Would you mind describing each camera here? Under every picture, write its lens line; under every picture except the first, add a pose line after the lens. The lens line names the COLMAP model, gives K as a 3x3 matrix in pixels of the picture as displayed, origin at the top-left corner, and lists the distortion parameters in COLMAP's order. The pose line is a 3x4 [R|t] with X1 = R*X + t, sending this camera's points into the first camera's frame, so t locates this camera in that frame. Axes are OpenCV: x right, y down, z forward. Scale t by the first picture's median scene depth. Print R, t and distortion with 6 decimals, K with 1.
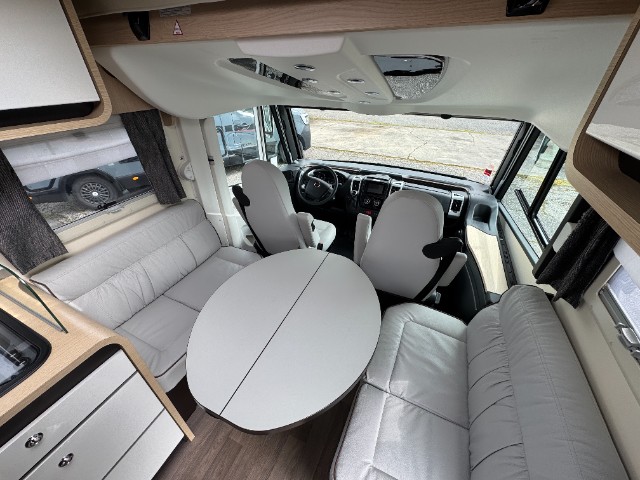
lens RADIAL K [[255.7, 0, 318.4], [0, 255.7, 239.3], [0, 0, 1]] dist [-0.003341, 0.001139]
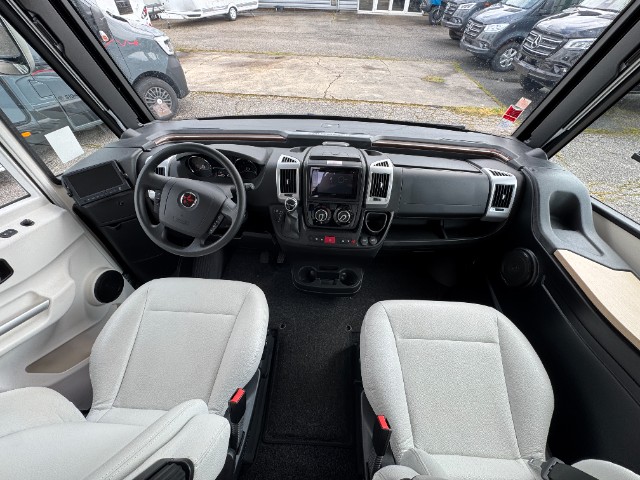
lens RADIAL K [[255.7, 0, 318.6], [0, 255.7, 239.0], [0, 0, 1]] dist [-0.003341, 0.001139]
pose [[0.934894, -0.236018, 0.265083, 0.073596], [0.182288, 0.960126, 0.211964, -0.248642], [-0.304540, -0.149842, 0.940639, 0.715591]]
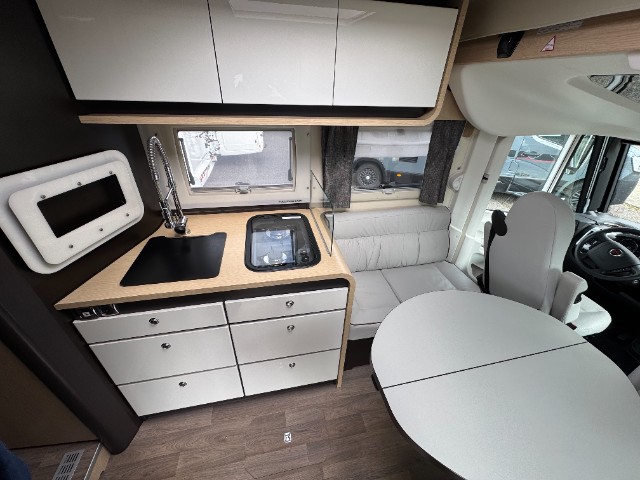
lens RADIAL K [[255.7, 0, 317.8], [0, 255.7, 240.3], [0, 0, 1]] dist [-0.003341, 0.001139]
pose [[0.592852, 0.442869, -0.672601, -0.041007], [-0.474653, 0.866876, 0.152414, 0.045377], [0.650562, 0.228893, 0.724139, -0.053859]]
